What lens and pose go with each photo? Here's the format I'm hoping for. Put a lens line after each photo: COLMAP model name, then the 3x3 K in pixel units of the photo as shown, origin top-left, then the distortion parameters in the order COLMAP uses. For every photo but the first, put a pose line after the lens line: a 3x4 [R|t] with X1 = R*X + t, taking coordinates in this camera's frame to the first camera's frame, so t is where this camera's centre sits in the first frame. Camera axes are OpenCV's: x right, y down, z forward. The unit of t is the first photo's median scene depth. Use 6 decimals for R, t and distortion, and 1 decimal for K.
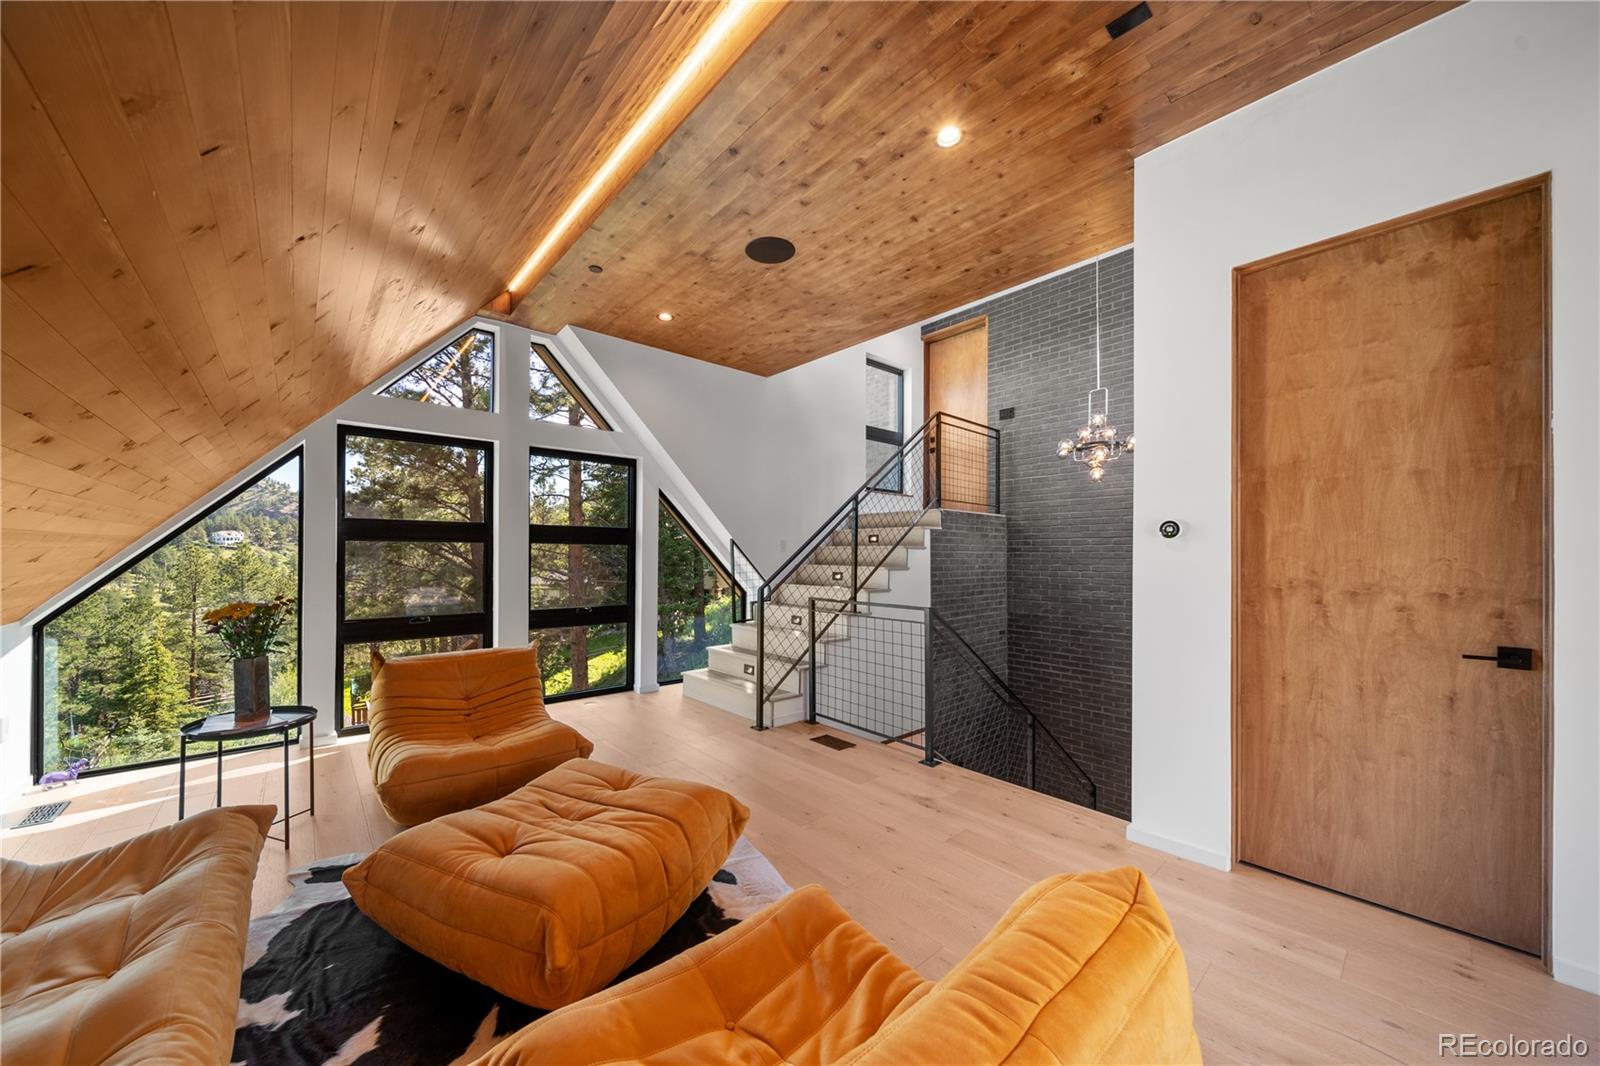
lens RADIAL K [[569.8, 0, 800.9], [0, 569.8, 552.8], [0, 0, 1]] dist [-0.003087, -0.000288]
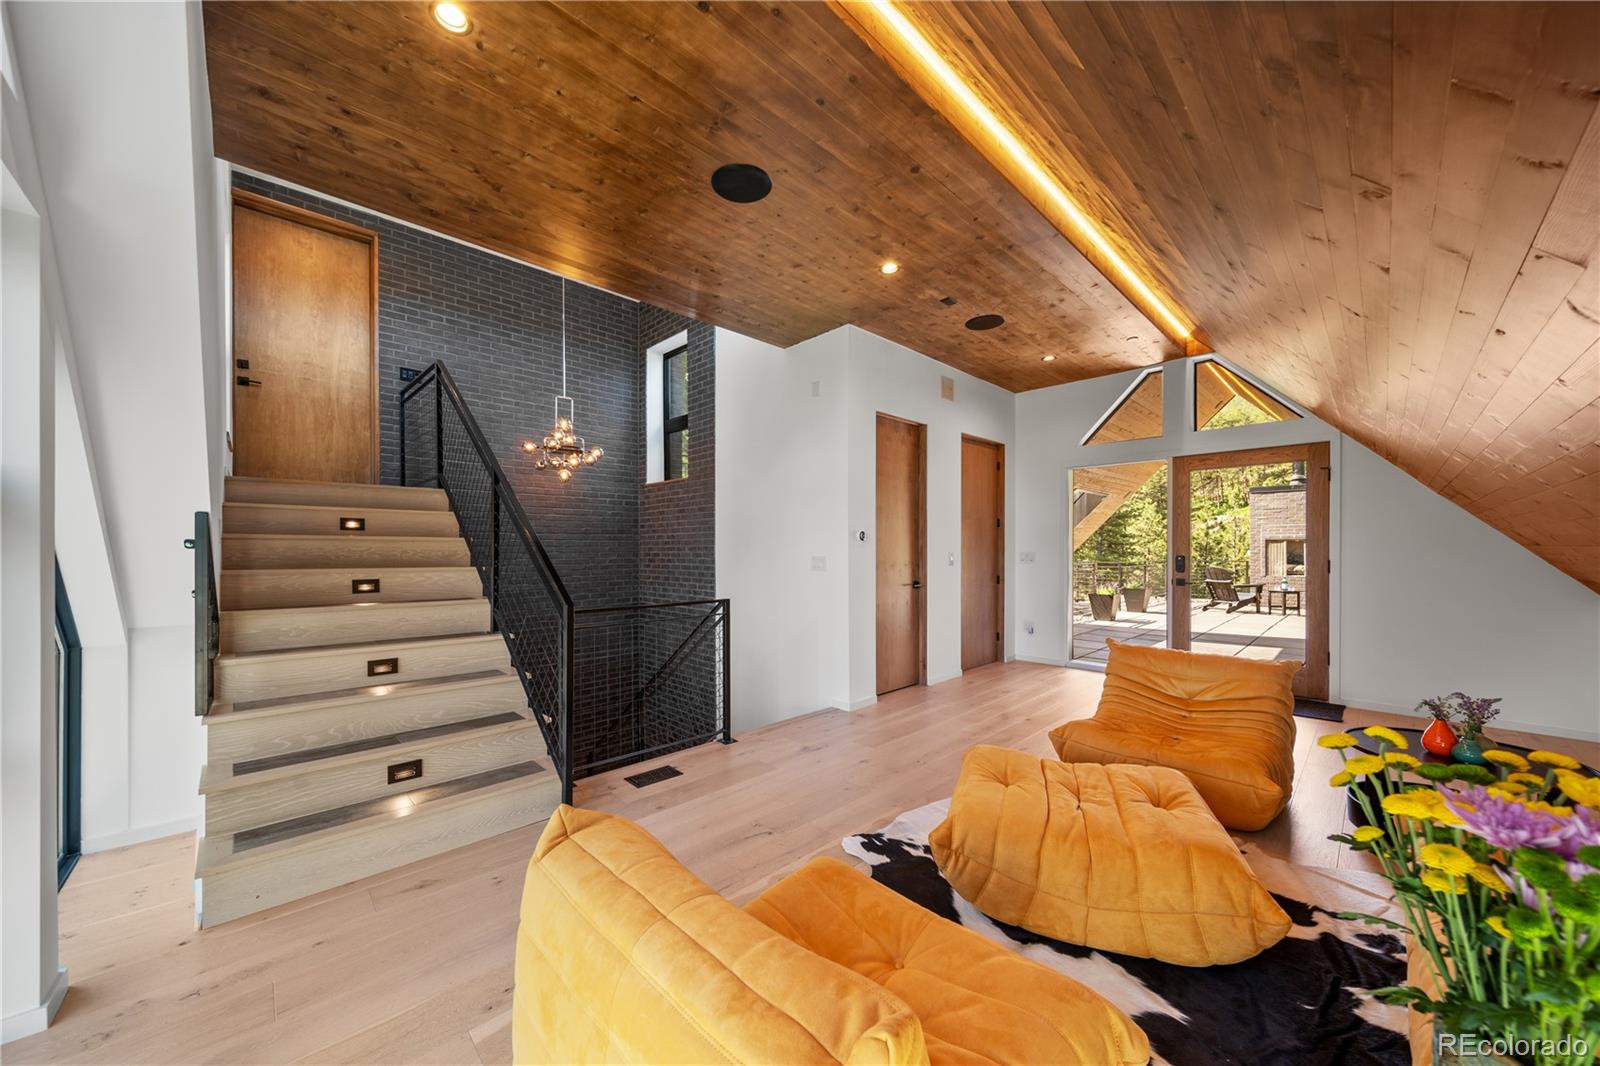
lens RADIAL K [[569.8, 0, 770.2], [0, 569.8, 553.9], [0, 0, 1]] dist [-0.003087, -0.000288]
pose [[-0.024163, -0.009805, 0.999660, -0.760794], [-0.003891, 0.999945, 0.009713, -0.000137], [-0.999700, -0.003655, -0.024200, 0.836524]]
